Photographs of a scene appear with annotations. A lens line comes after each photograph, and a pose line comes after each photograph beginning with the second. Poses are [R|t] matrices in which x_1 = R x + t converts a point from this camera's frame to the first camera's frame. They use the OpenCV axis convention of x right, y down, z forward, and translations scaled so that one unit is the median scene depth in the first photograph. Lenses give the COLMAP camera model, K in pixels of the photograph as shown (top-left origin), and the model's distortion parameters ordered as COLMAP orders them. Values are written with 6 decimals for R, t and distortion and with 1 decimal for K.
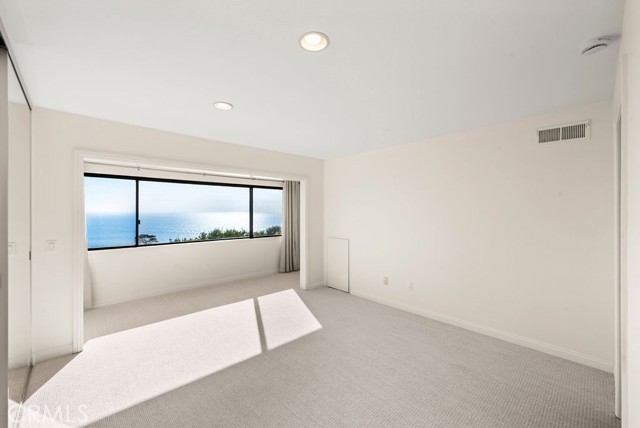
lens RADIAL K [[258.0, 0, 321.2], [0, 258.0, 211.1], [0, 0, 1]] dist [-0.001895, -0.000216]
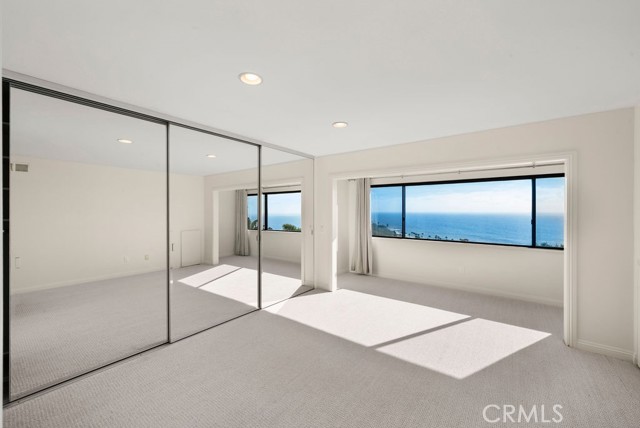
lens RADIAL K [[258.0, 0, 321.2], [0, 258.0, 211.1], [0, 0, 1]] dist [-0.001895, -0.000216]
pose [[0.172938, 0.000469, -0.984933, 0.457164], [-0.000950, 1.000000, 0.000309, 0.002241], [0.984932, 0.000882, 0.172938, 0.381944]]
